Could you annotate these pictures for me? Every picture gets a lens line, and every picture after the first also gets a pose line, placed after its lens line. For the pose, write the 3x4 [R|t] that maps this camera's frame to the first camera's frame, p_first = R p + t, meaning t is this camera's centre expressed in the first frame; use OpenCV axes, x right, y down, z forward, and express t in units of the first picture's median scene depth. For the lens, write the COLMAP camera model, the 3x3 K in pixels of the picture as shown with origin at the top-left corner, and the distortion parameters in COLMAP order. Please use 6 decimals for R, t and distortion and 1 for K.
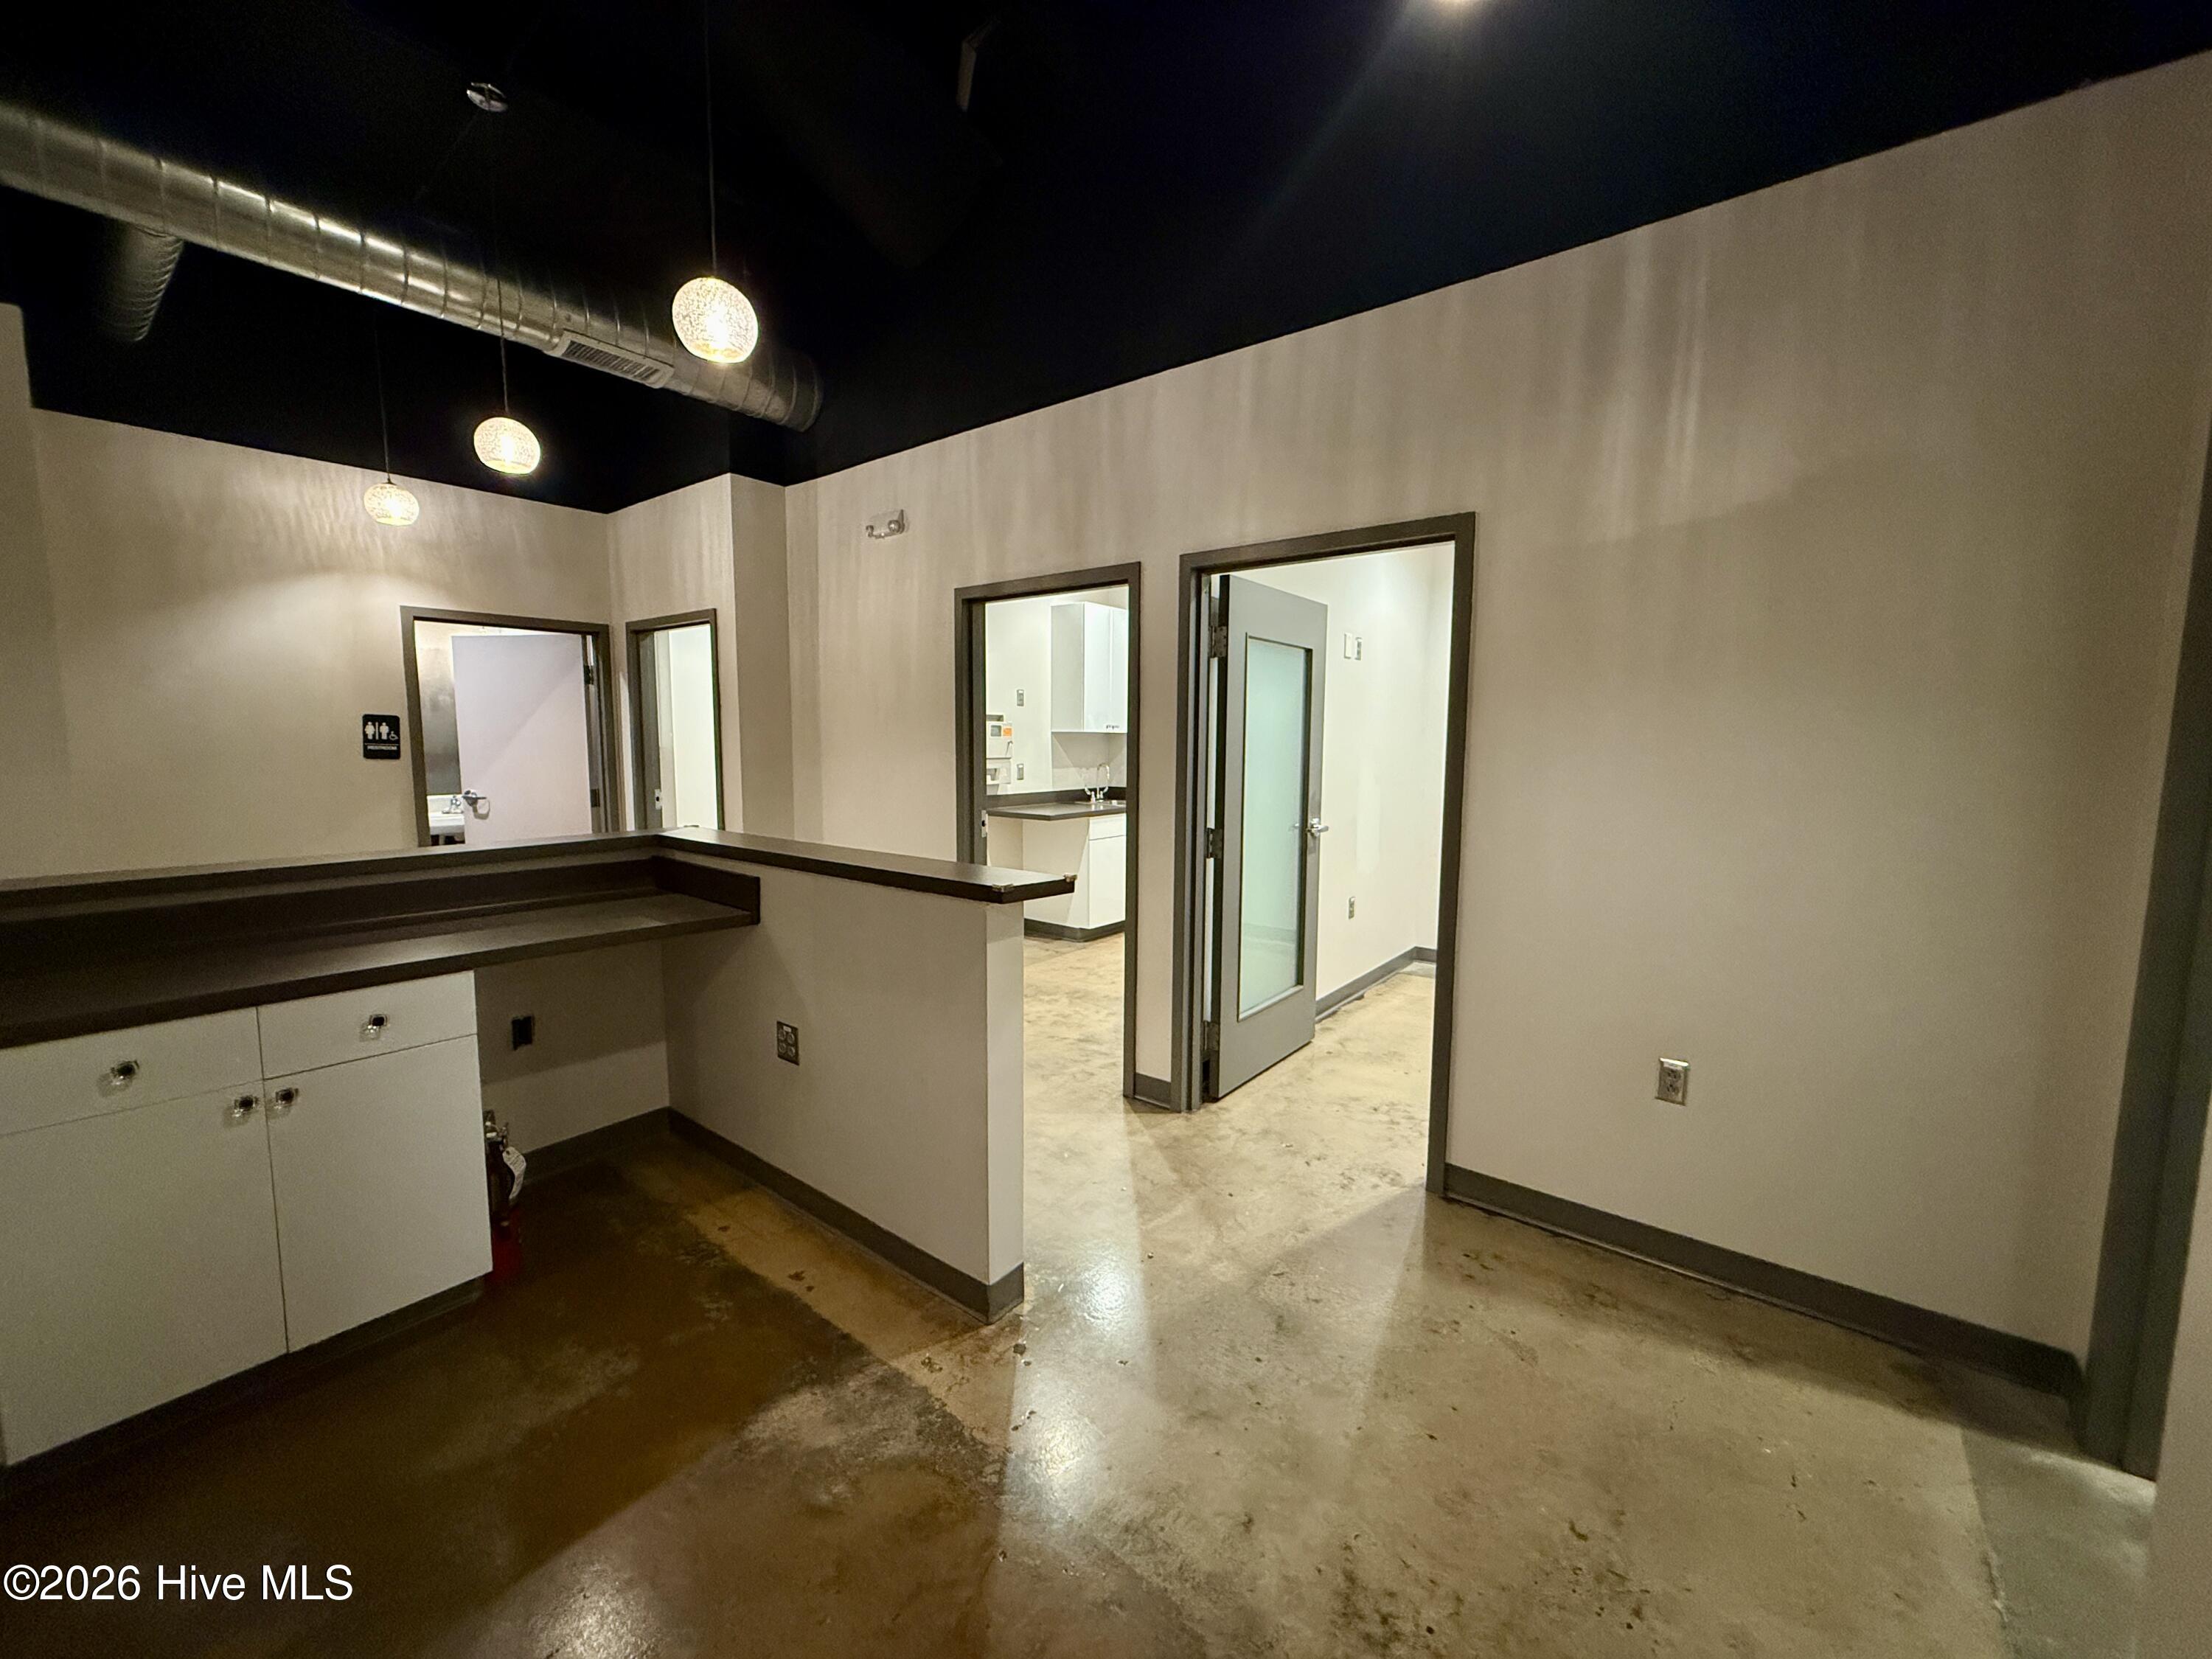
lens RADIAL K [[870.7, 0, 1099.3], [0, 870.7, 823.4], [0, 0, 1]] dist [-0.001901, 0.001662]
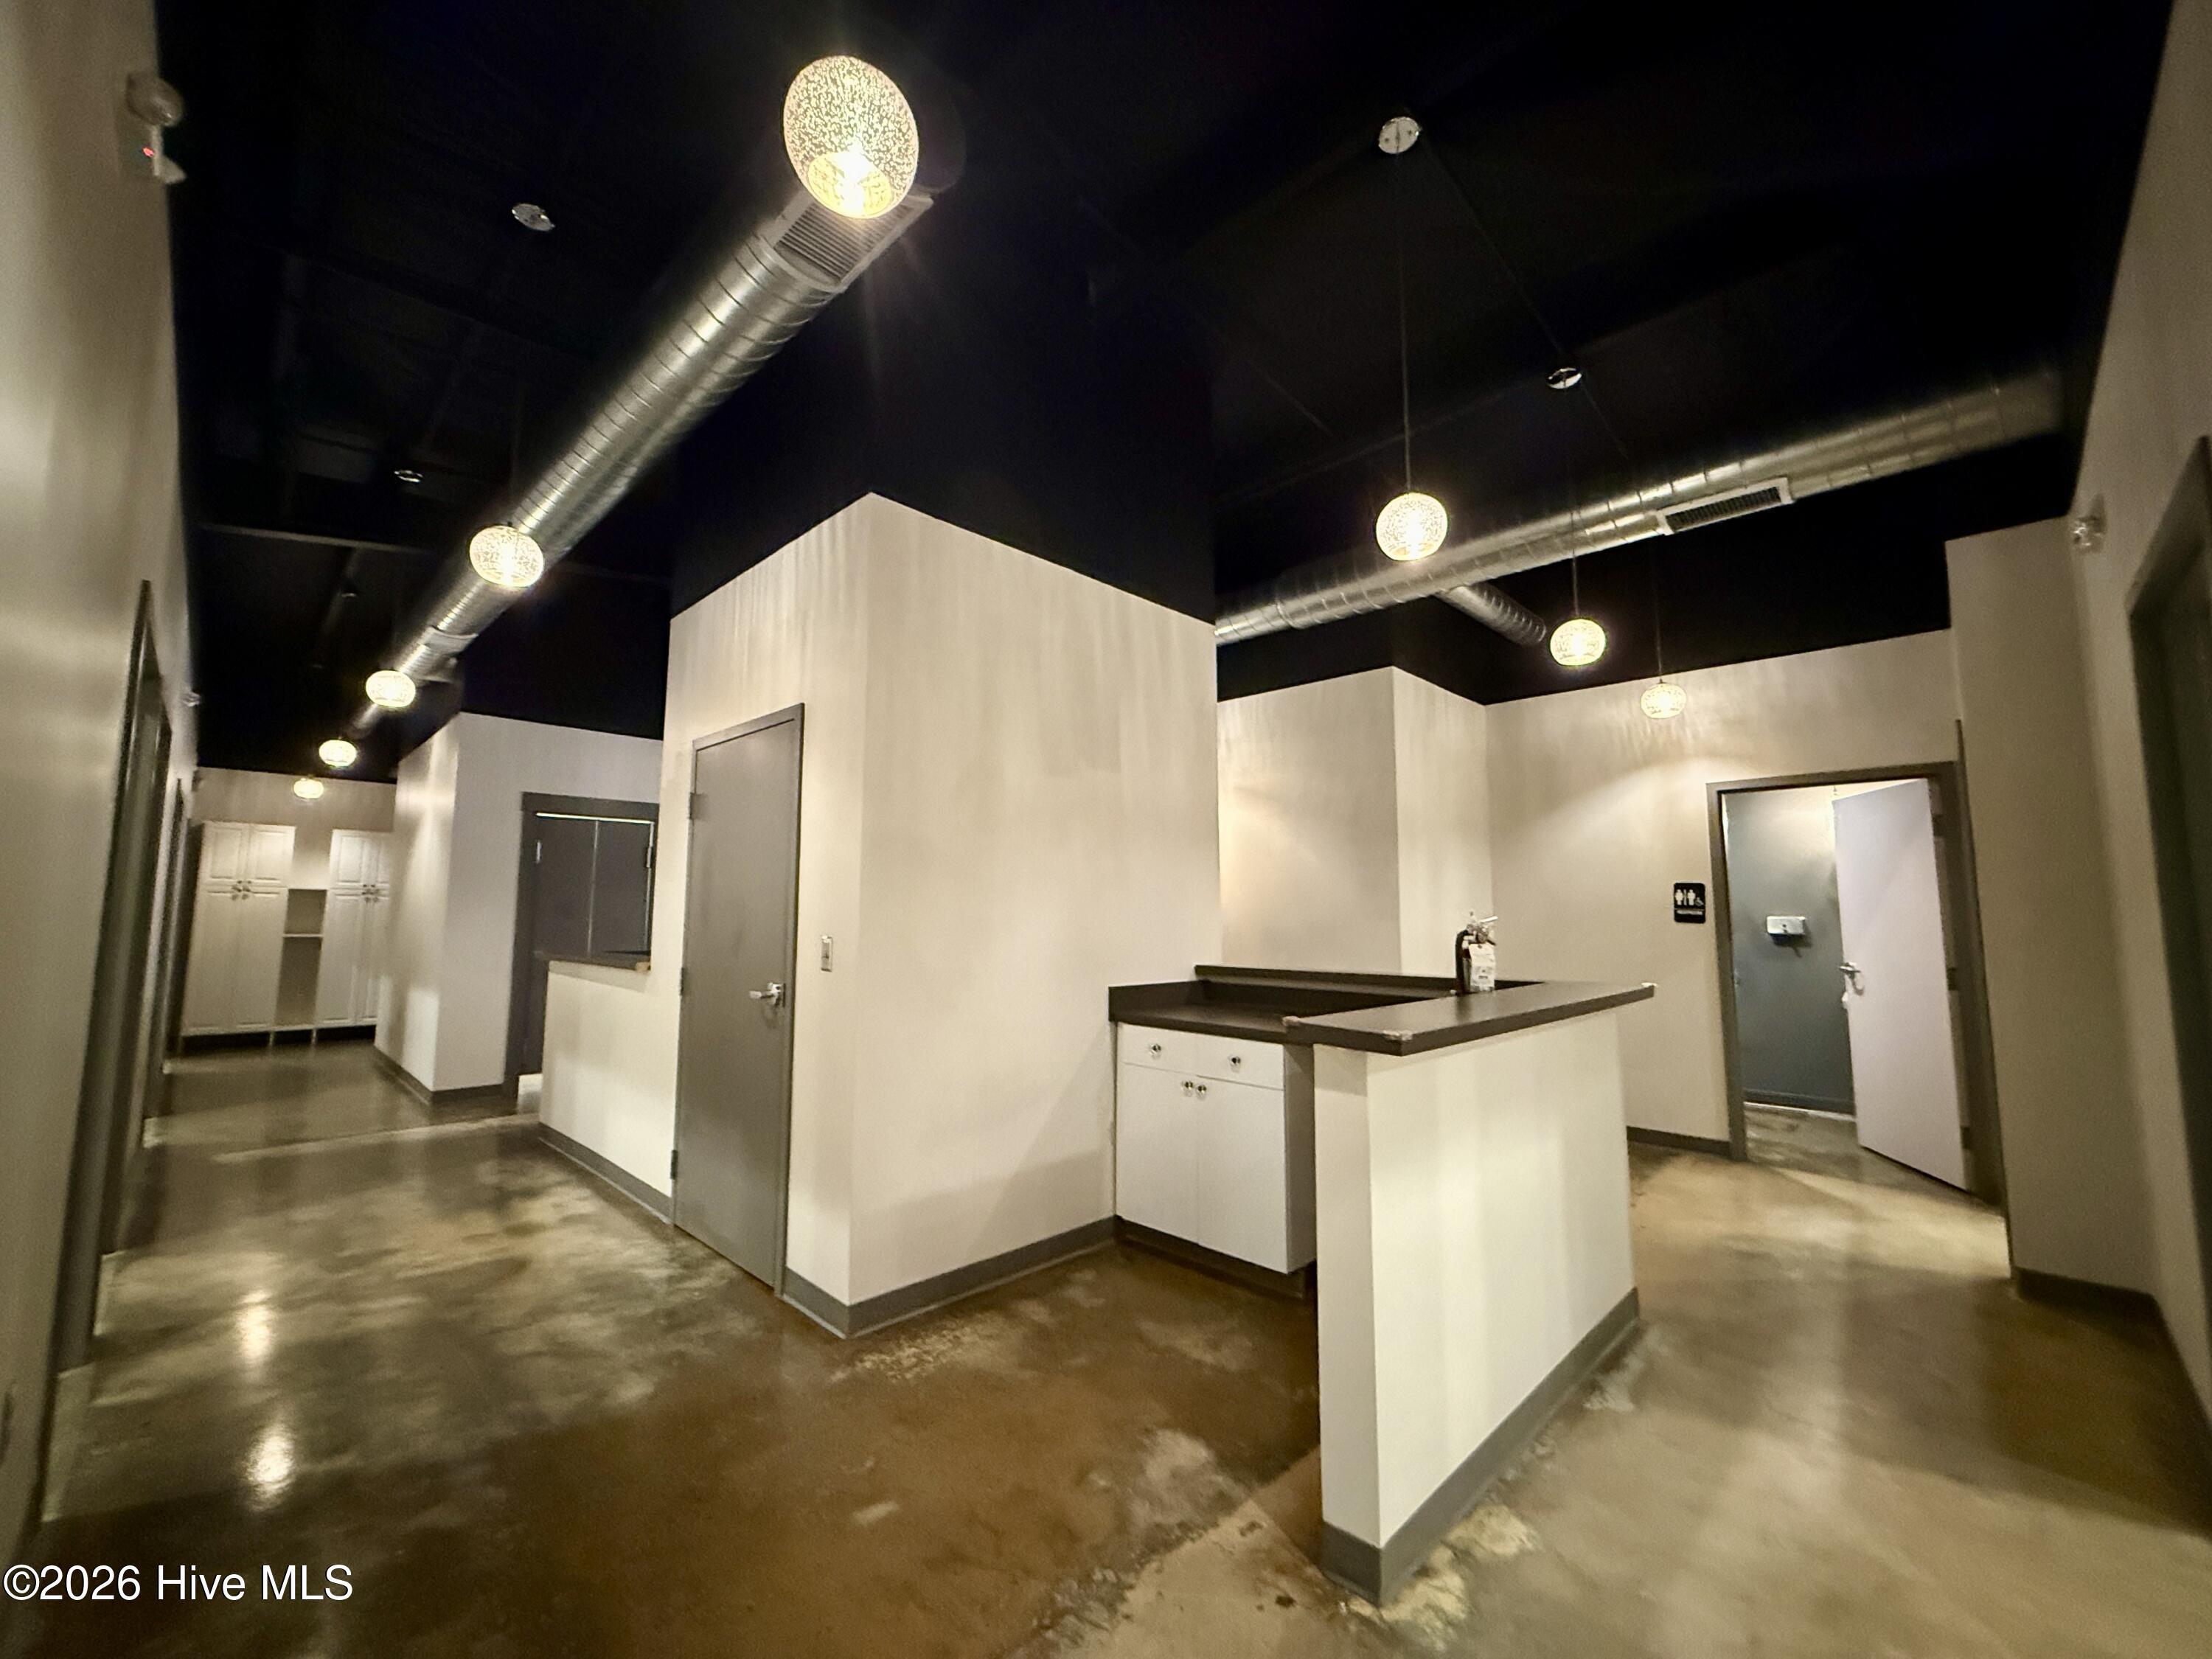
lens RADIAL K [[870.7, 0, 1099.9], [0, 870.7, 834.5], [0, 0, 1]] dist [-0.001901, 0.001662]
pose [[-0.109469, -0.102717, -0.988669, 0.465810], [-0.099789, 0.990757, -0.091885, -0.011630], [0.988968, 0.088600, -0.118708, 0.492771]]
